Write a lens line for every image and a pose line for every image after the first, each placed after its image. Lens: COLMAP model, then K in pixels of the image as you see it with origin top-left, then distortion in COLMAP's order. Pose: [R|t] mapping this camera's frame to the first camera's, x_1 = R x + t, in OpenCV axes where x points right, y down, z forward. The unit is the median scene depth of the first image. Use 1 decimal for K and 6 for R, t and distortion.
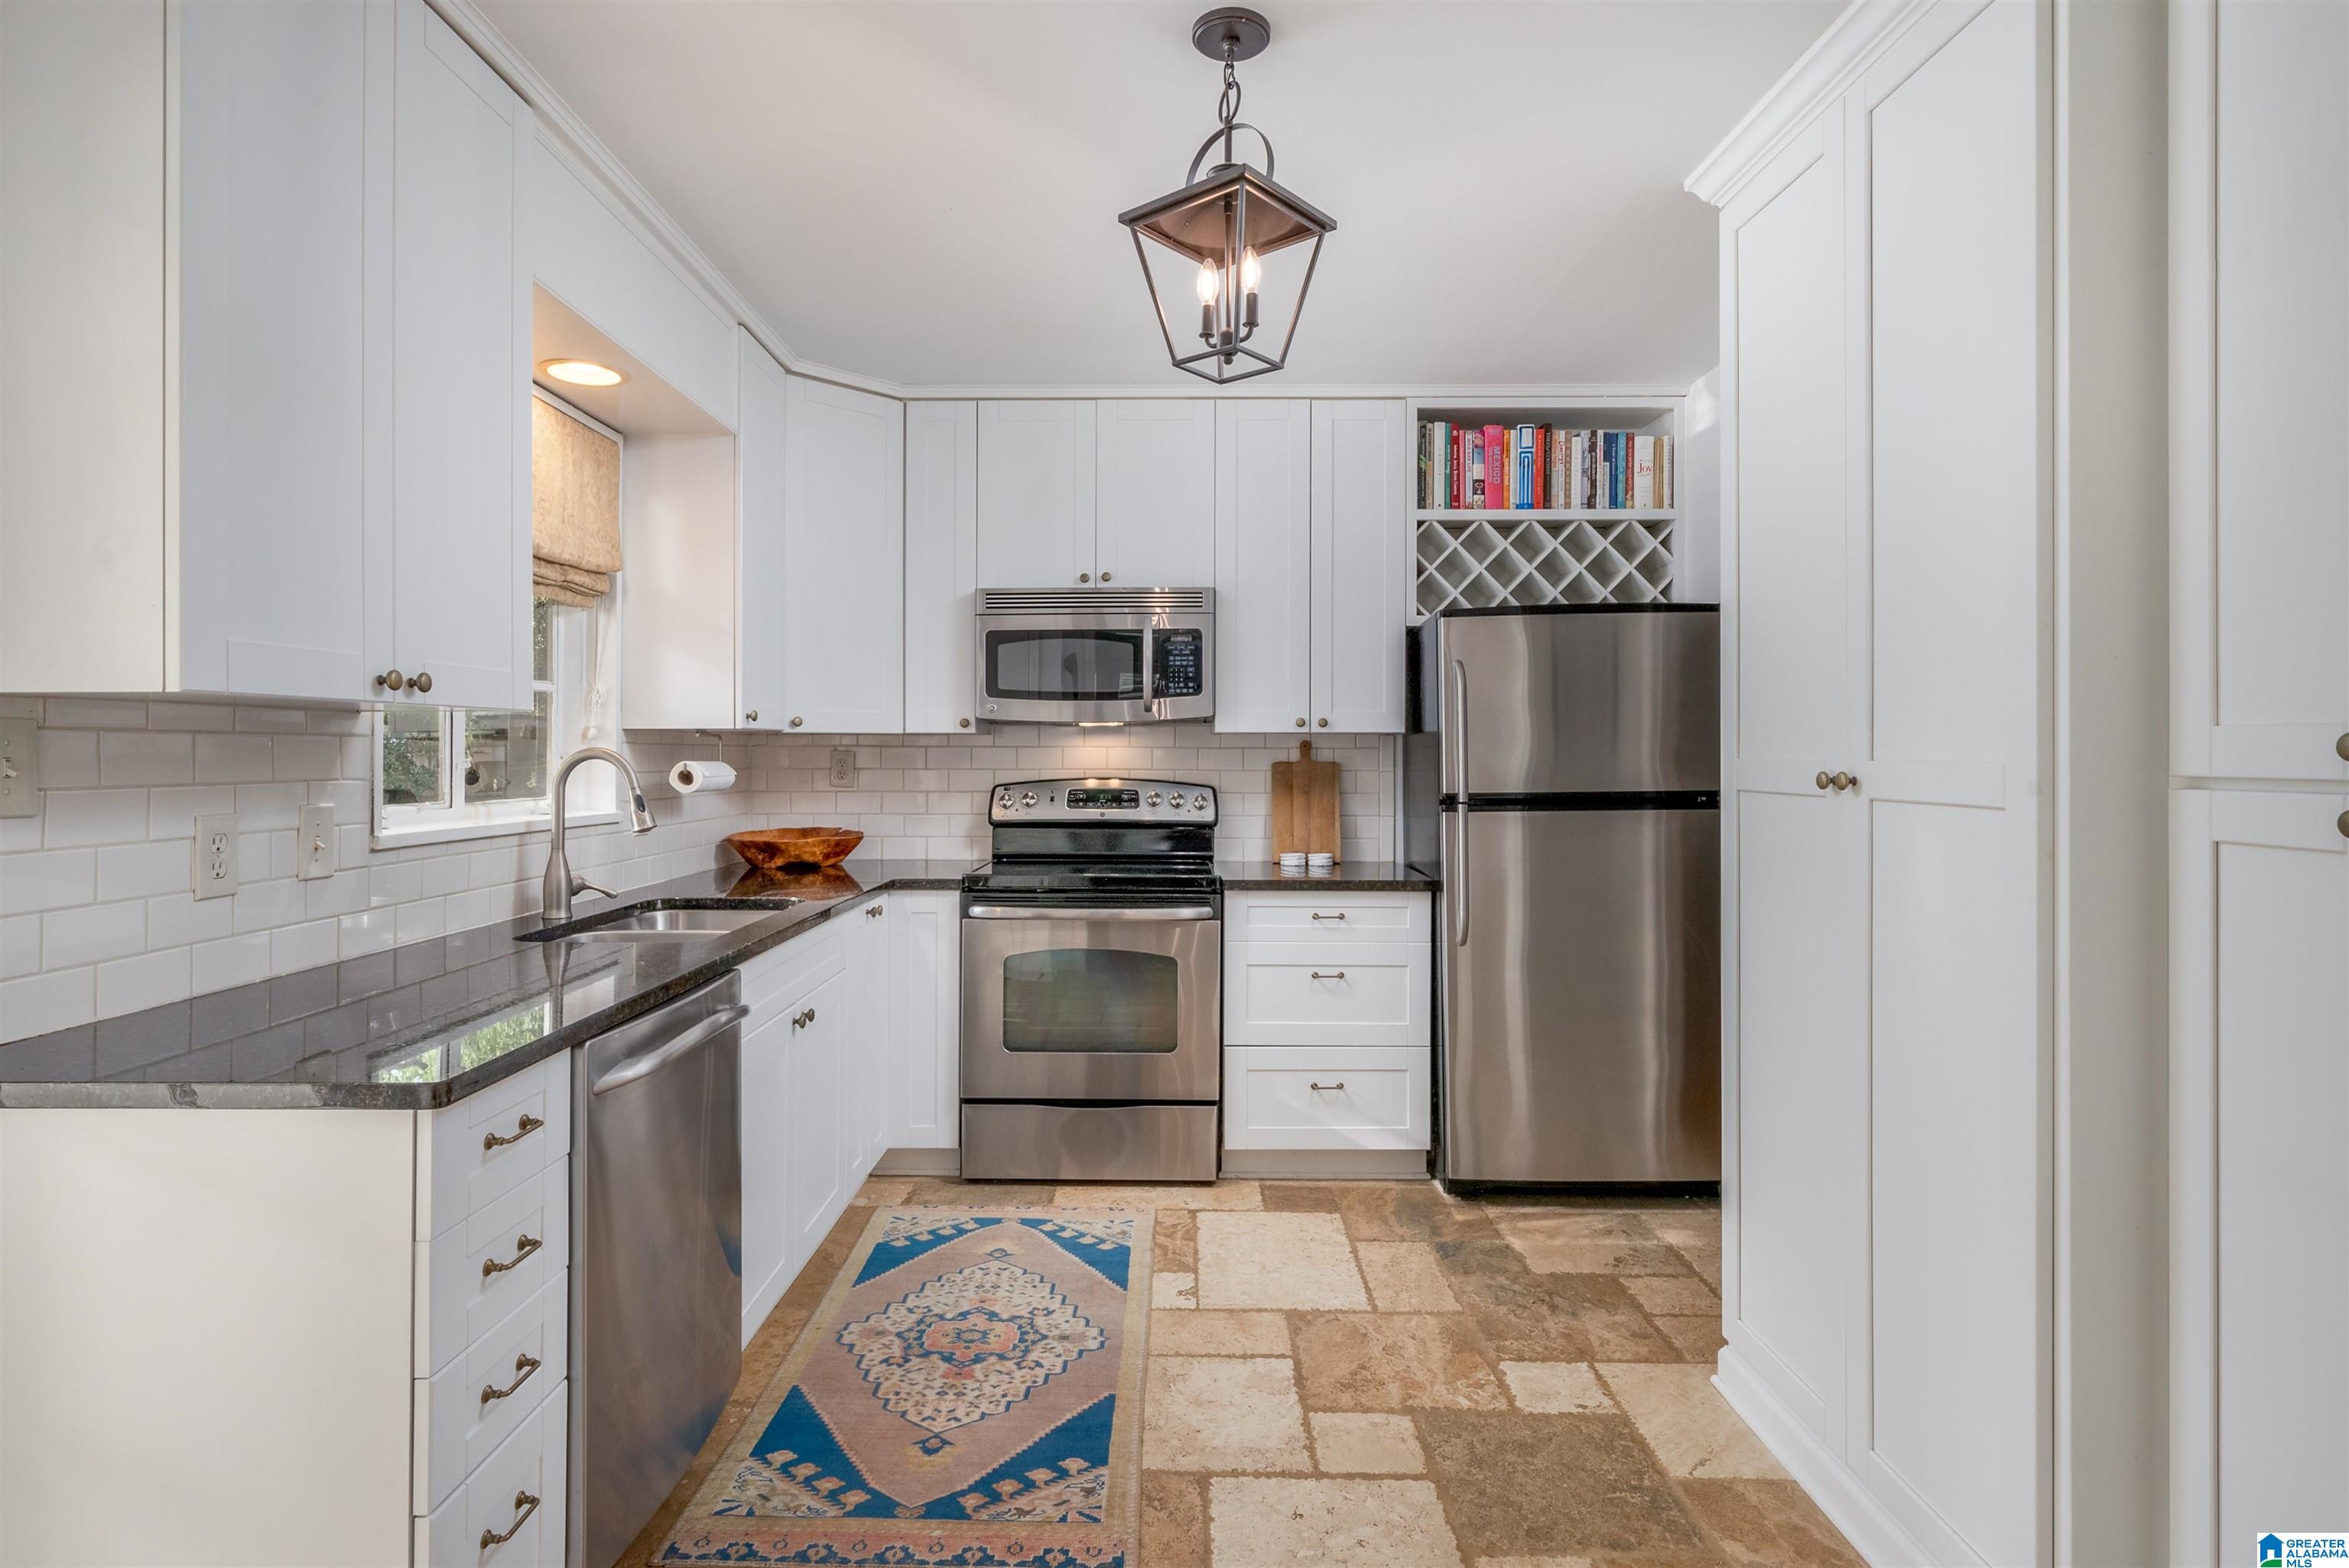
lens RADIAL K [[1150.9, 0, 1171.2], [0, 1150.9, 763.4], [0, 0, 1]] dist [-0.001986, 0.001165]
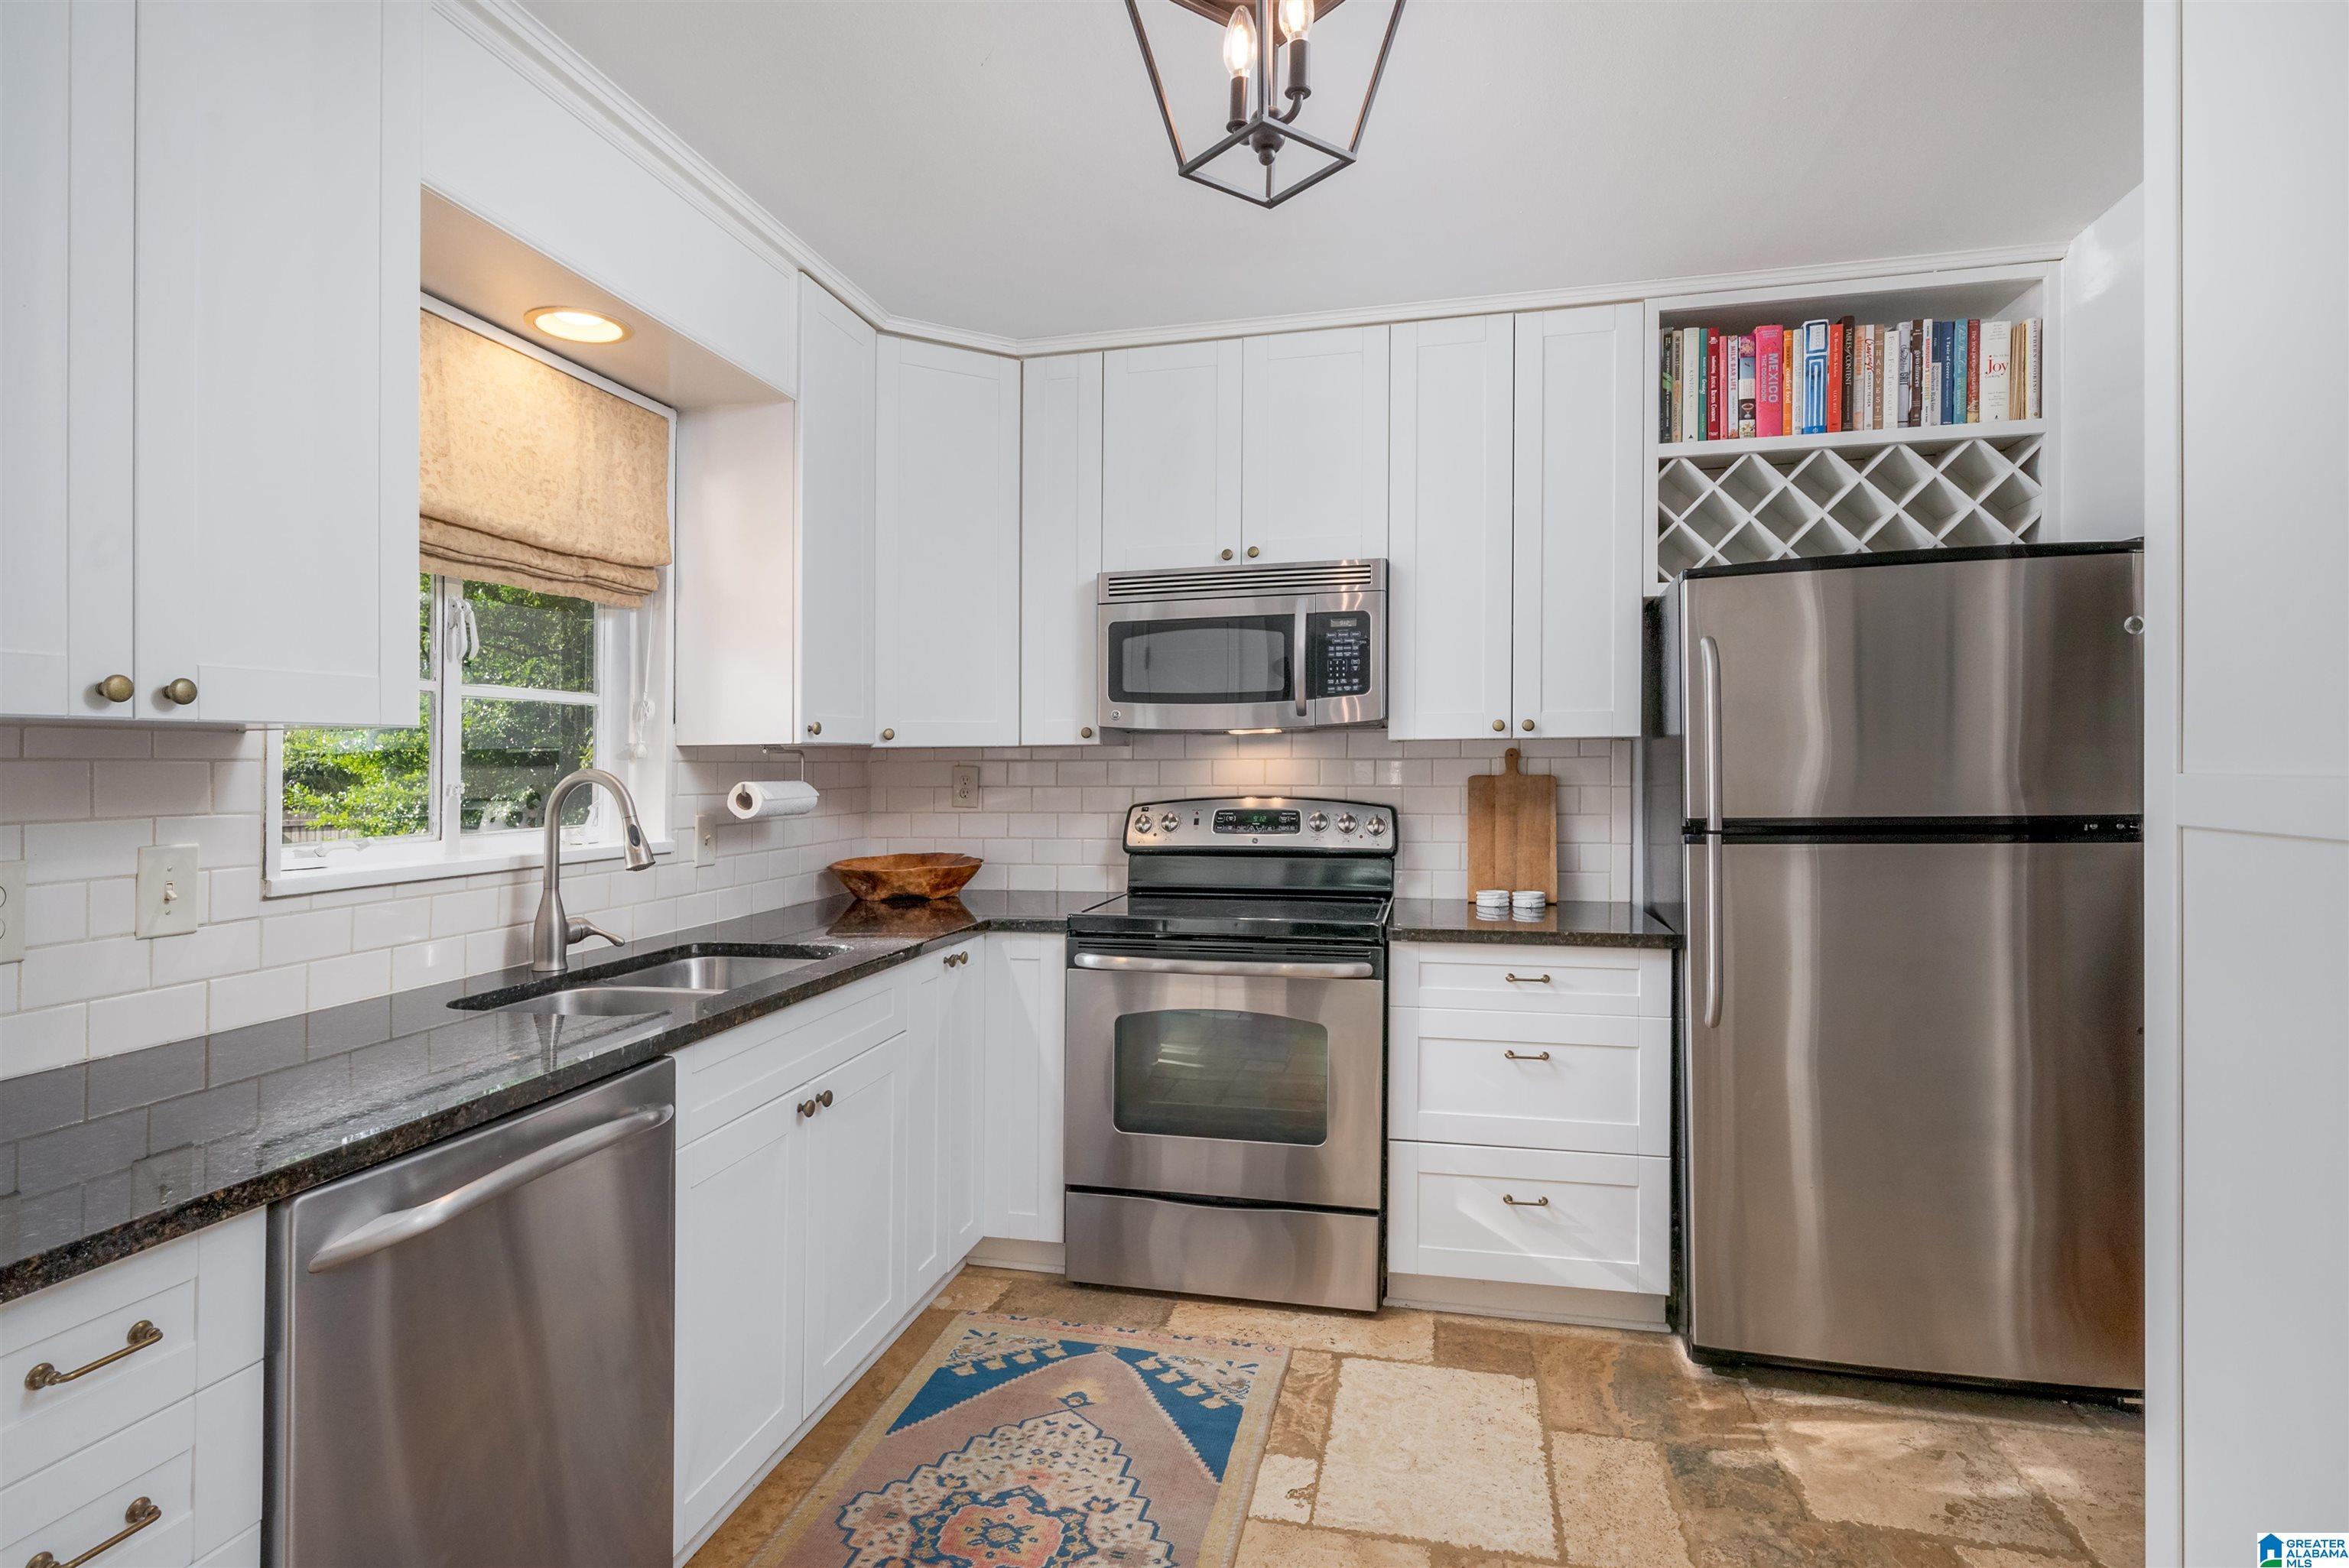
lens RADIAL K [[1150.9, 0, 1176.4], [0, 1150.9, 789.0], [0, 0, 1]] dist [-0.001986, 0.001165]
pose [[0.974992, -0.004333, -0.222196, 0.085326], [0.007755, 0.999864, 0.014530, -0.006383], [0.222103, -0.015890, 0.974894, 0.219788]]
